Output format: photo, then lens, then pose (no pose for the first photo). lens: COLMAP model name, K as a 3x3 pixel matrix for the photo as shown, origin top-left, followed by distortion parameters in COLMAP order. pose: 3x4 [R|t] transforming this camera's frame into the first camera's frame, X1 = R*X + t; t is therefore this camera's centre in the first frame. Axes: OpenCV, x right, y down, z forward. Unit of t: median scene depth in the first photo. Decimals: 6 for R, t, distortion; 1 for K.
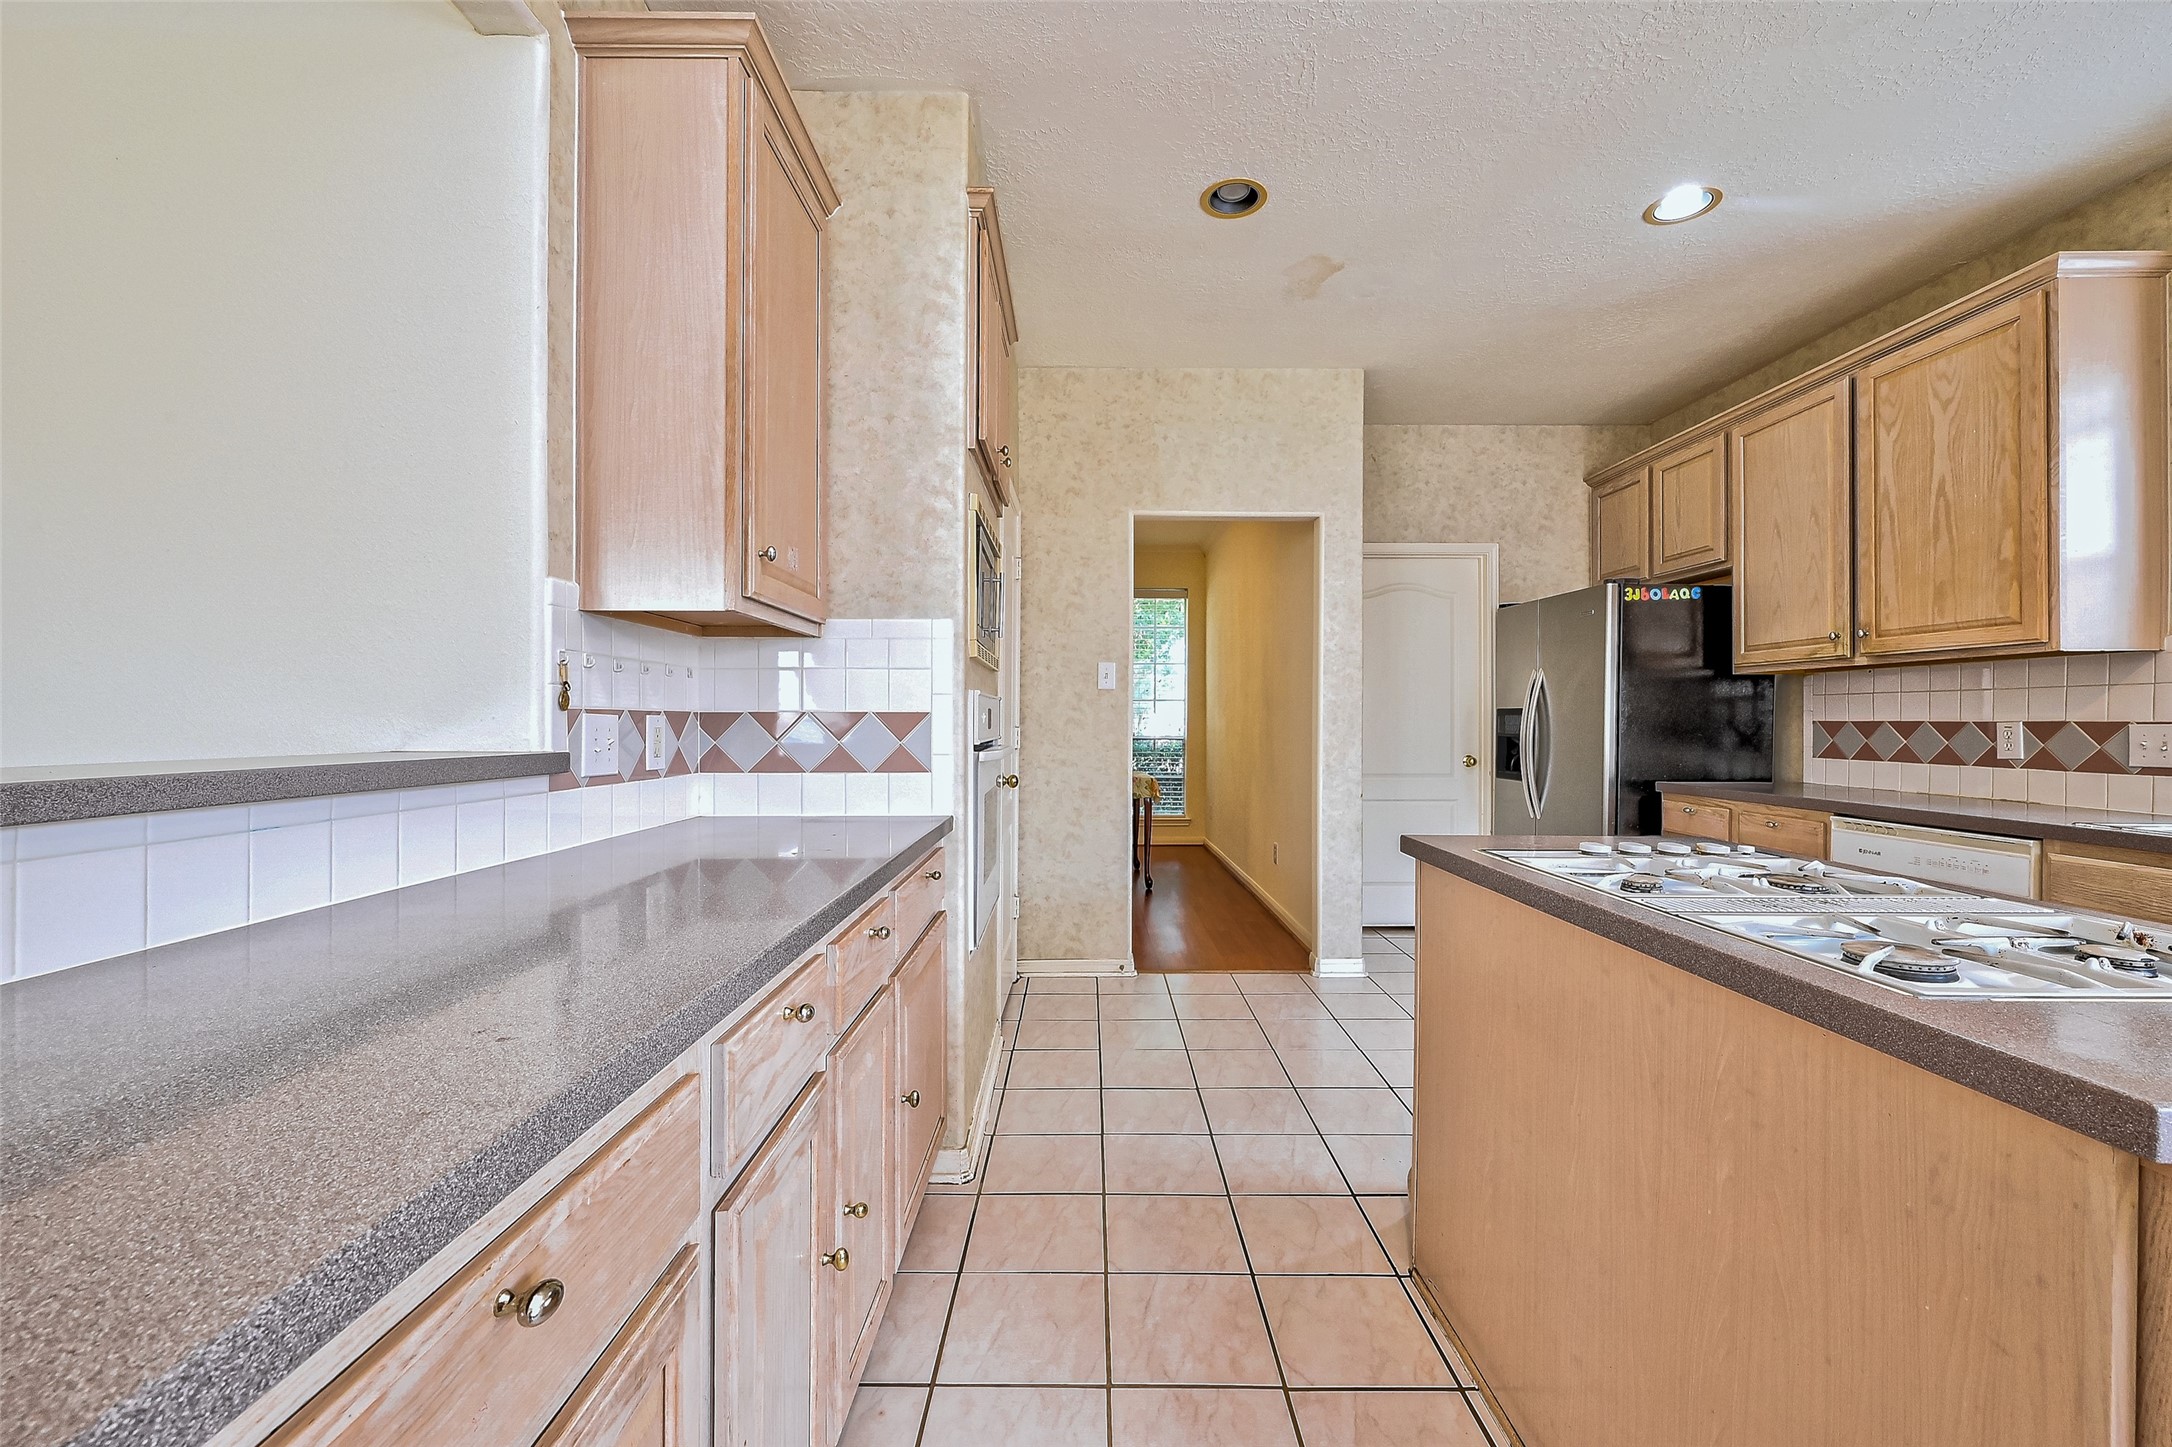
lens RADIAL K [[904.9, 0, 1086.4], [0, 904.9, 719.3], [0, 0, 1]] dist [0.002163, 0.000126]
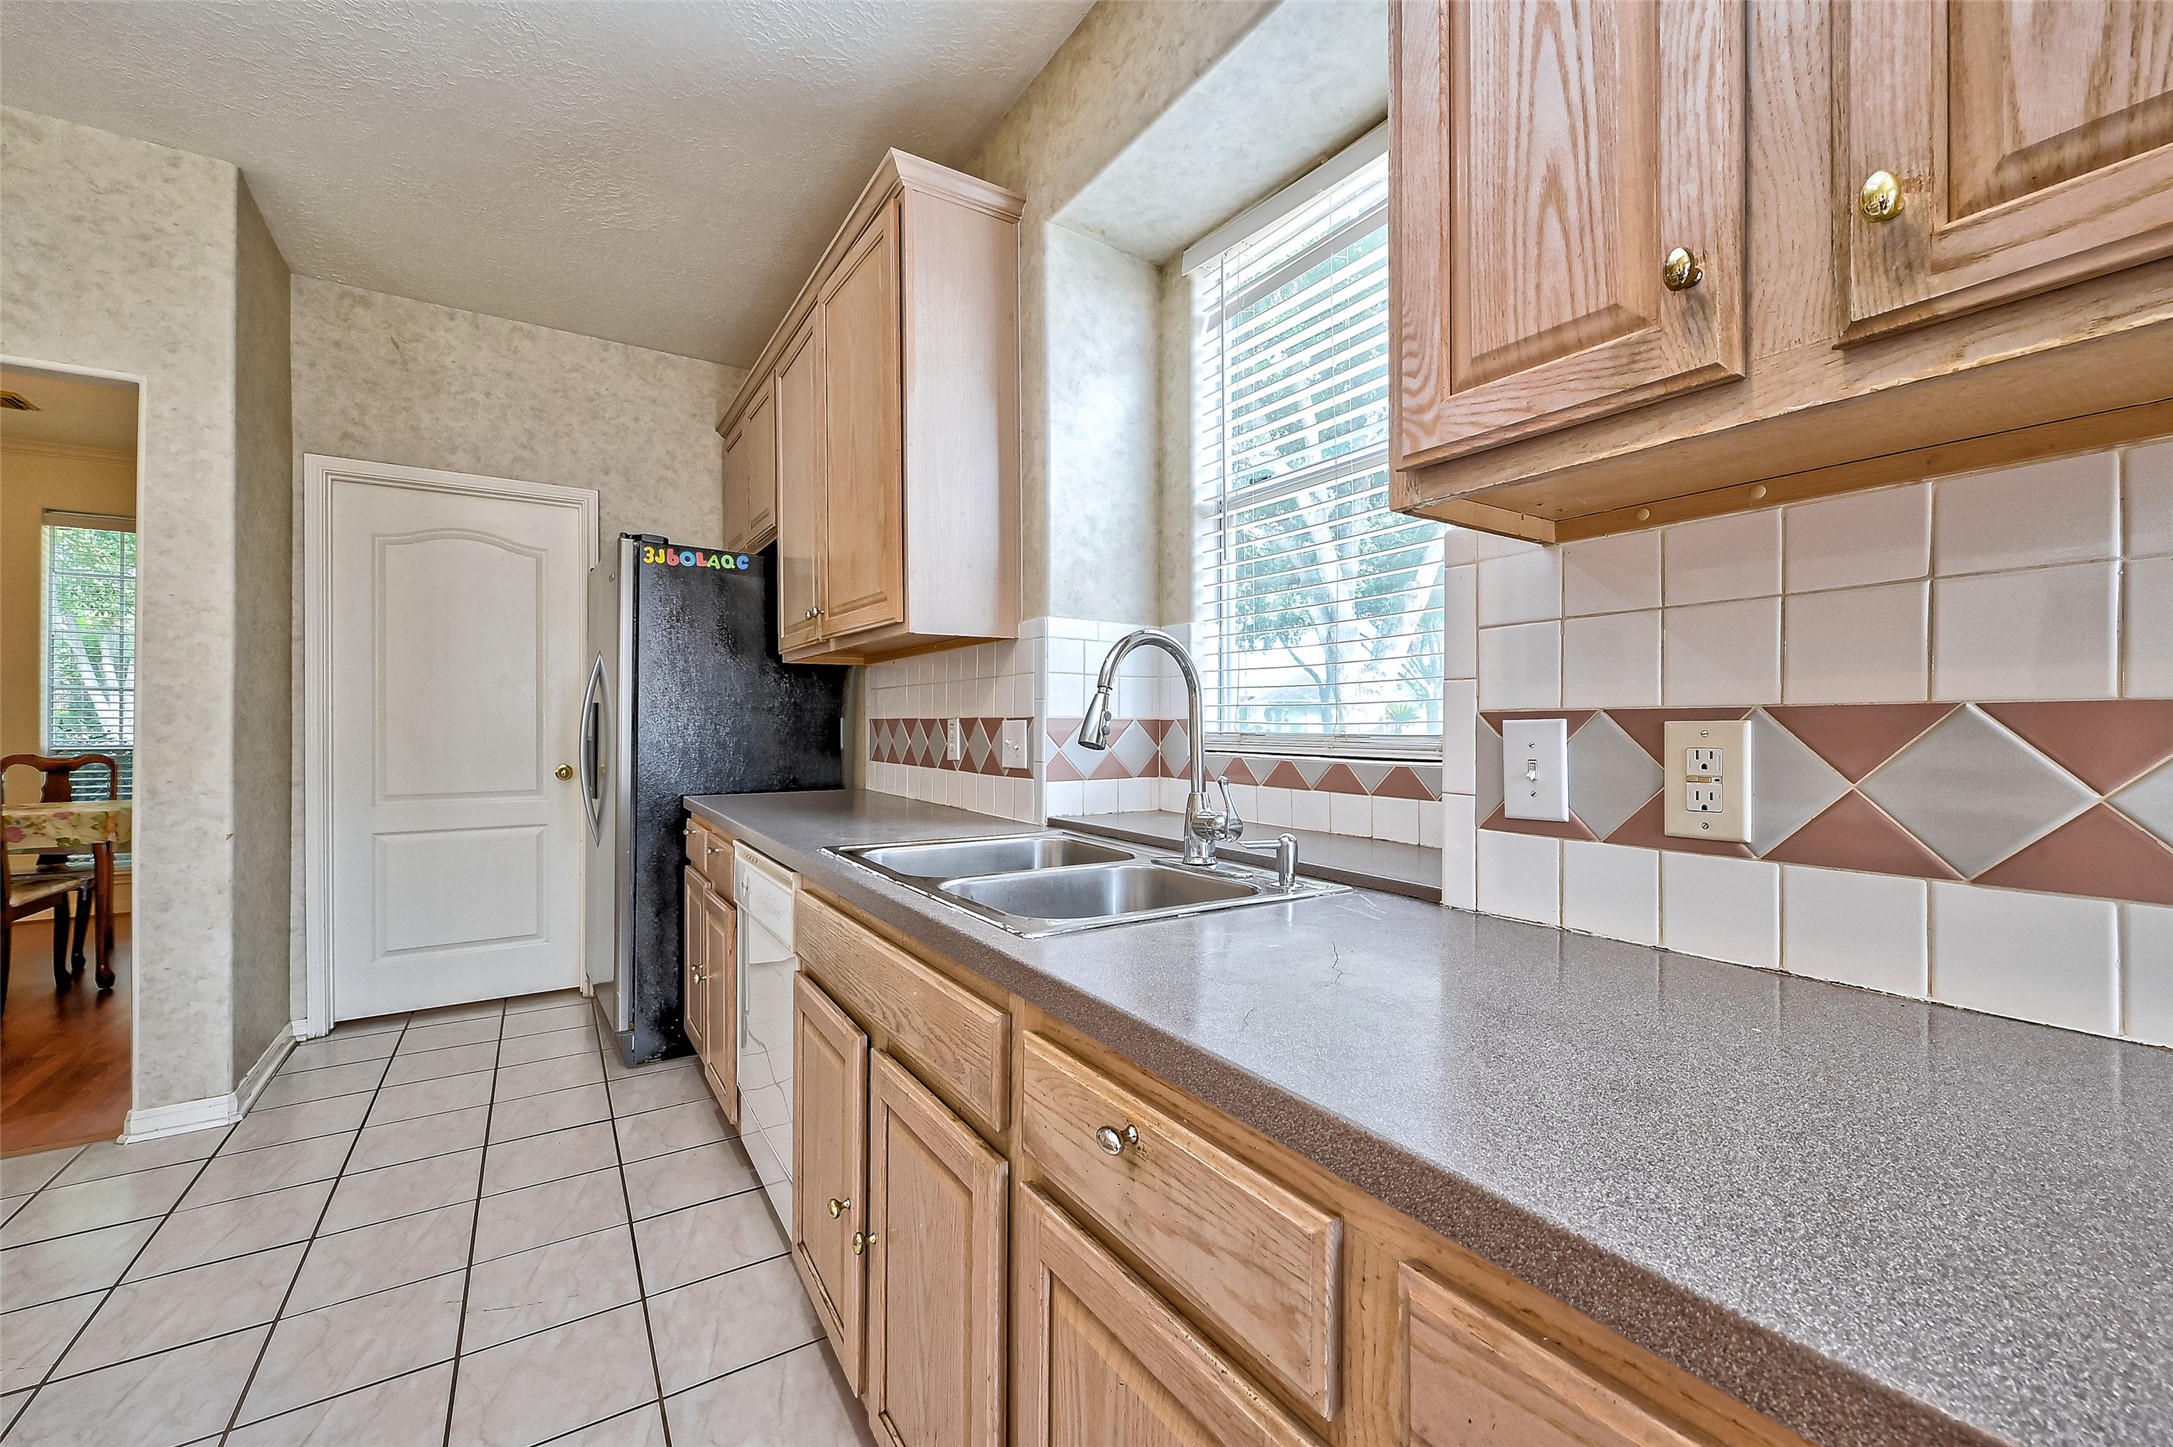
lens RADIAL K [[873.1, 0, 1084.6], [0, 873.1, 725.1], [0, 0, 1]] dist [-0.000429, 0.000478]
pose [[0.847224, 0.001555, 0.531233, 0.411191], [-0.001884, 0.999998, 0.000077, 0.005808], [-0.531232, -0.001066, 0.847225, 0.143694]]
